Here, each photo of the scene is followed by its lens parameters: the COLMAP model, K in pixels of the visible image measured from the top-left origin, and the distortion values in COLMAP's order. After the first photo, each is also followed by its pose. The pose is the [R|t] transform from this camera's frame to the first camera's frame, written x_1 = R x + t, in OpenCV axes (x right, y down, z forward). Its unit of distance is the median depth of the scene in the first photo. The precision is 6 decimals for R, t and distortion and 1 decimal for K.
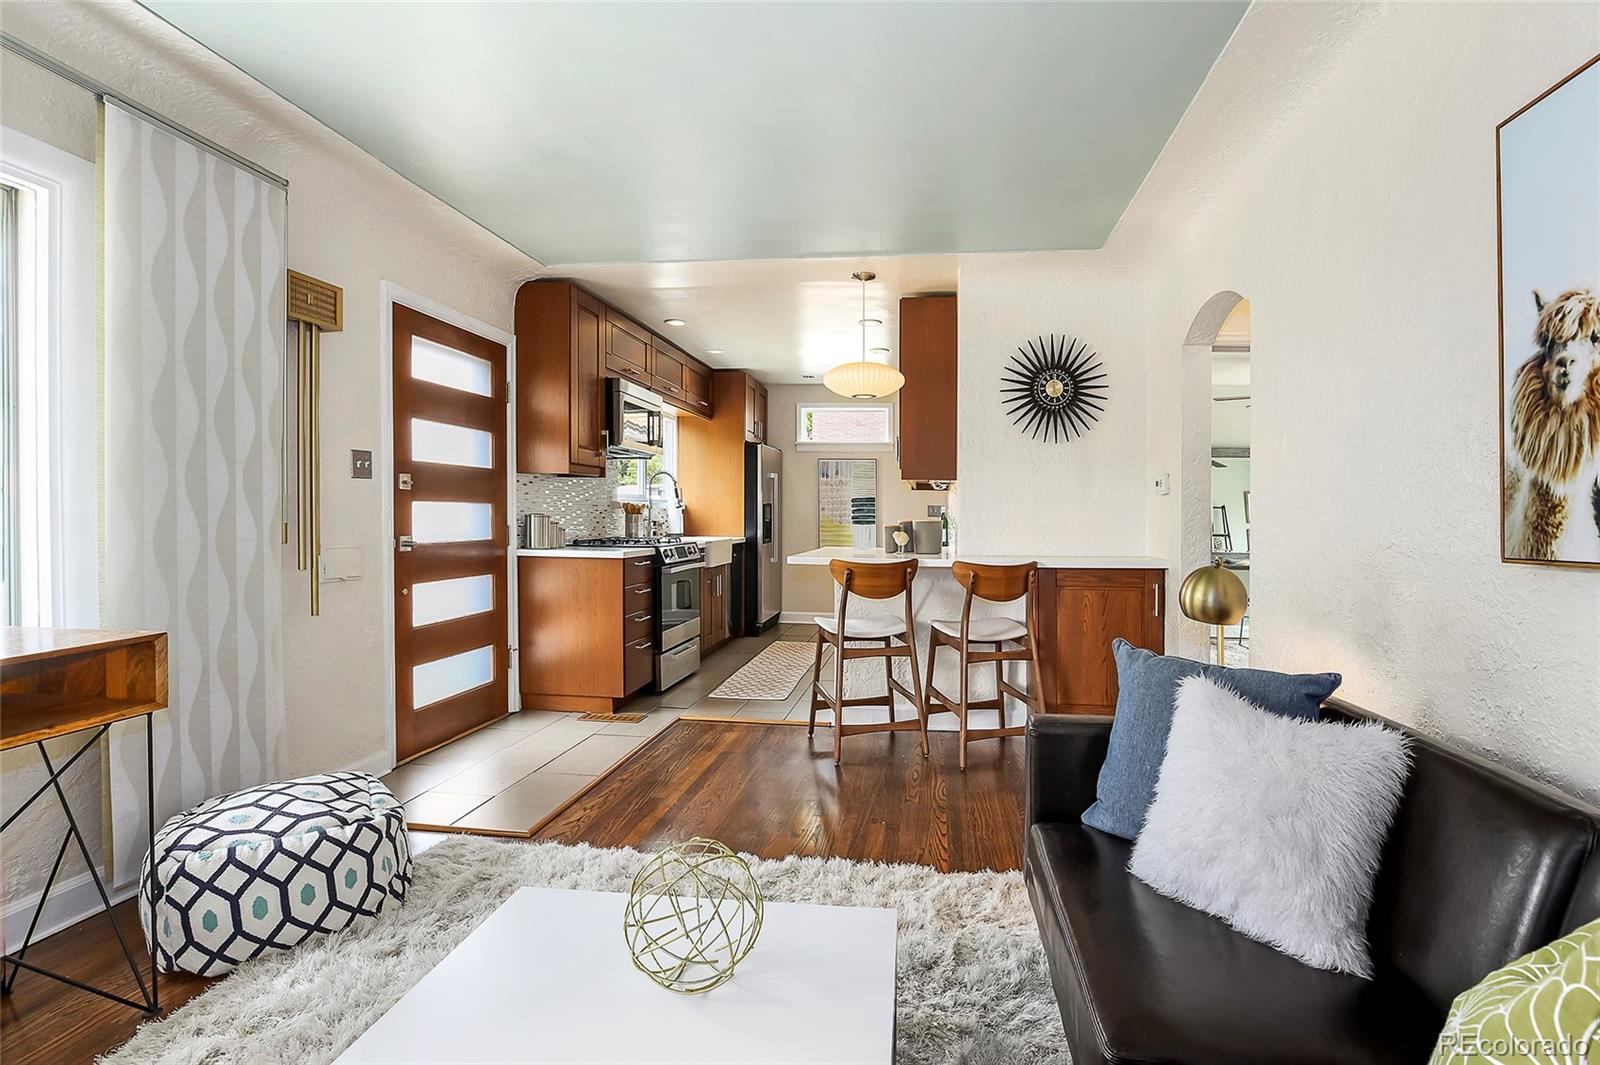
lens RADIAL K [[769.8, 0, 912.2], [0, 769.8, 525.2], [0, 0, 1]] dist [-0.000961, -0.000040]
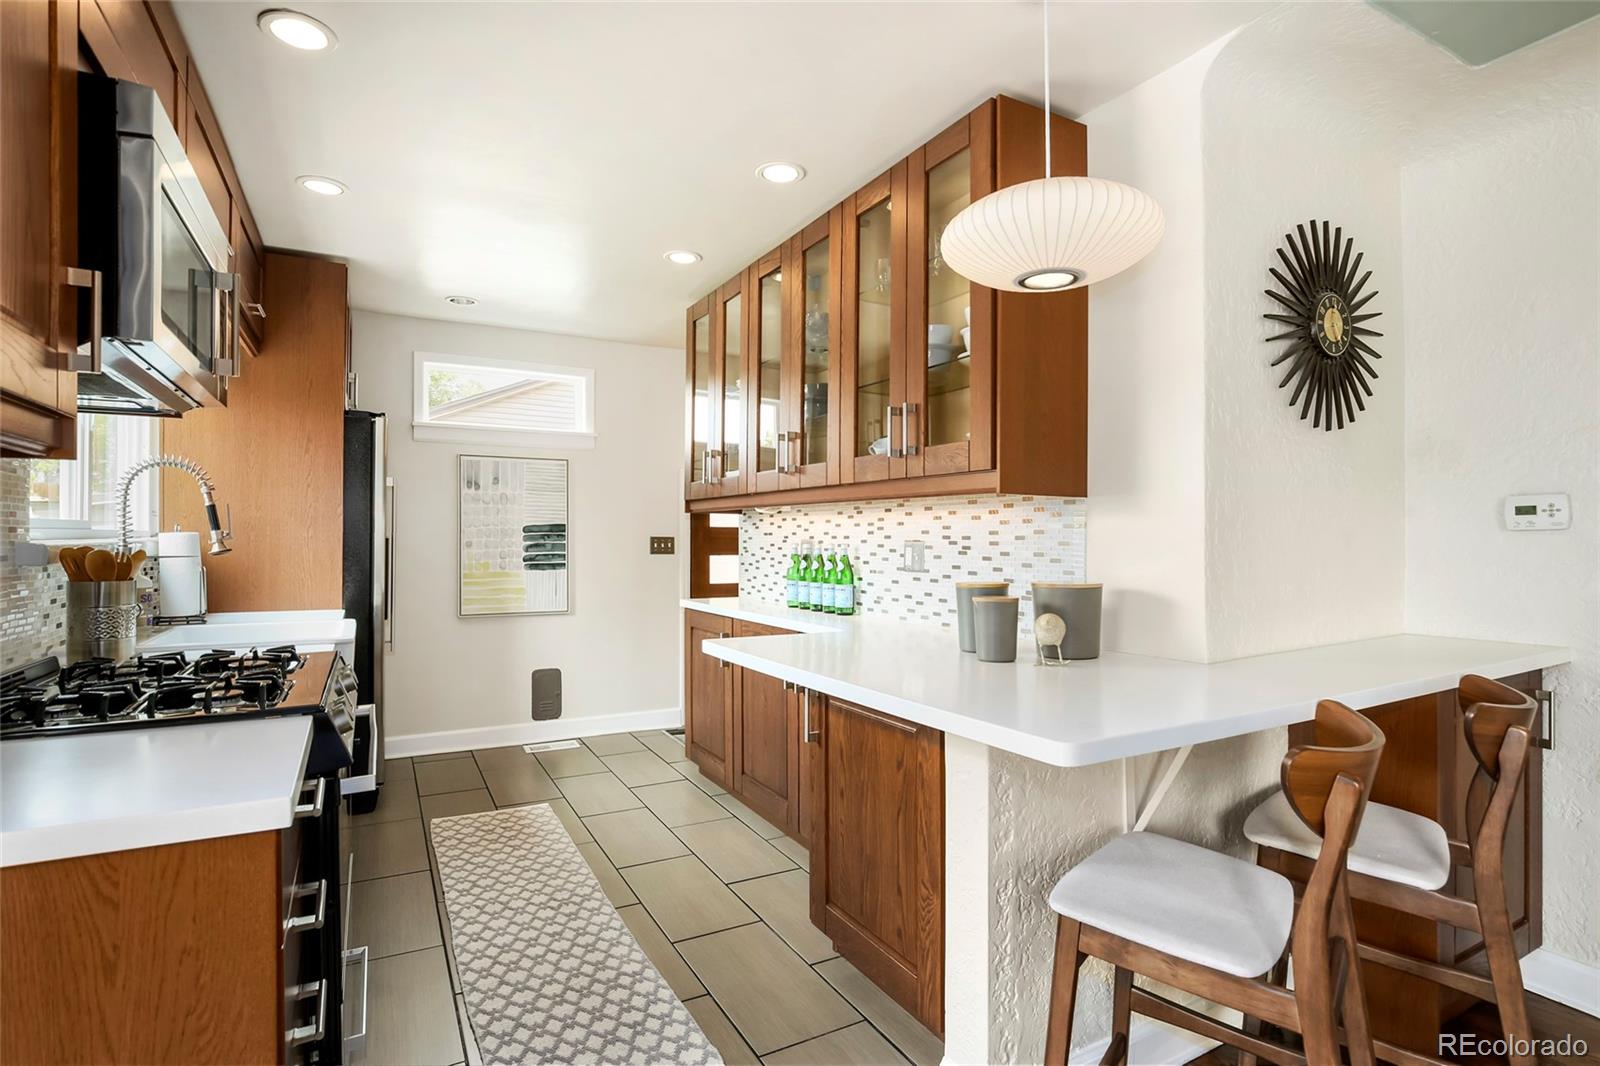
lens RADIAL K [[742.5, 0, 805.2], [0, 742.5, 530.2], [0, 0, 1]] dist [-0.021974, 0.000096]
pose [[0.837074, -0.003465, 0.547079, -0.361806], [0.014409, 0.999773, -0.015713, -0.034357], [-0.546900, 0.021036, 0.836933, 0.736704]]
